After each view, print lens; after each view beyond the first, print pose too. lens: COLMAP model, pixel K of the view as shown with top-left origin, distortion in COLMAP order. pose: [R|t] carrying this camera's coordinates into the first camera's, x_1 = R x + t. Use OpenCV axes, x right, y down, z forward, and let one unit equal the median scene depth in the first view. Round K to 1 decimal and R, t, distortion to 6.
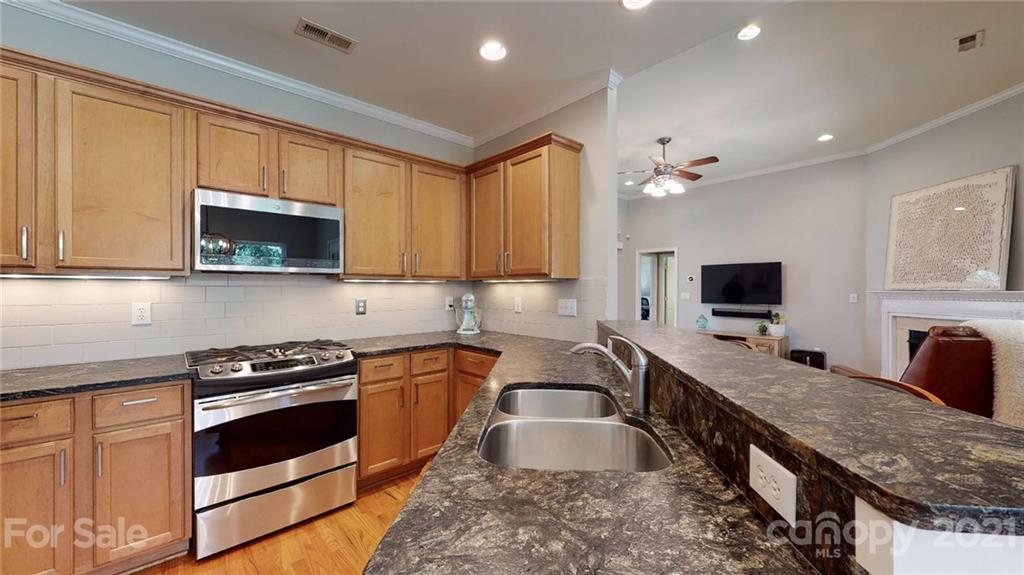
lens RADIAL K [[378.6, 0, 514.0], [0, 378.6, 290.9], [0, 0, 1]] dist [0.000537, -0.000554]
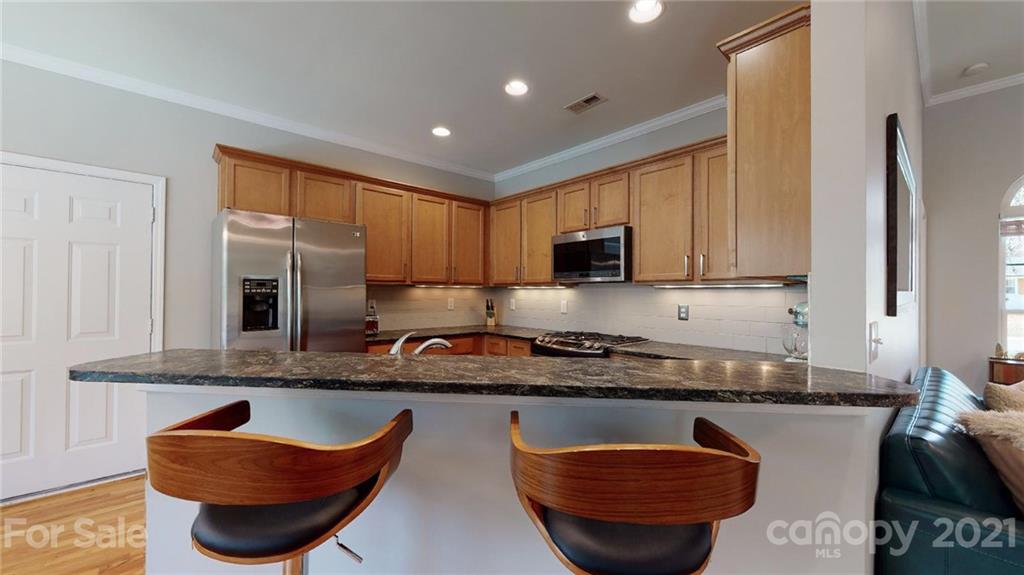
lens RADIAL K [[378.6, 0, 511.9], [0, 378.6, 290.7], [0, 0, 1]] dist [0.000537, -0.000554]
pose [[-0.021465, -0.004048, -0.999761, 0.639748], [-0.012974, 0.999909, -0.003770, -0.005639], [0.999685, 0.012890, -0.021516, 0.597692]]
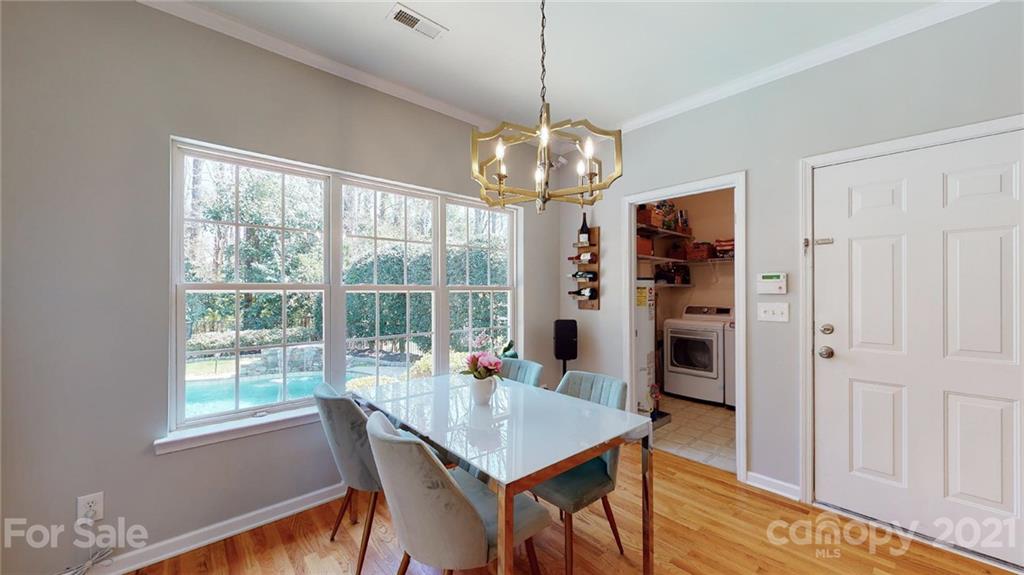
lens RADIAL K [[378.6, 0, 513.5], [0, 378.6, 287.6], [0, 0, 1]] dist [0.000537, -0.000554]
pose [[-0.999956, -0.000110, 0.009421, 0.562642], [-0.000130, 0.999998, -0.002191, -0.005309], [-0.009421, -0.002192, -0.999953, 0.246286]]
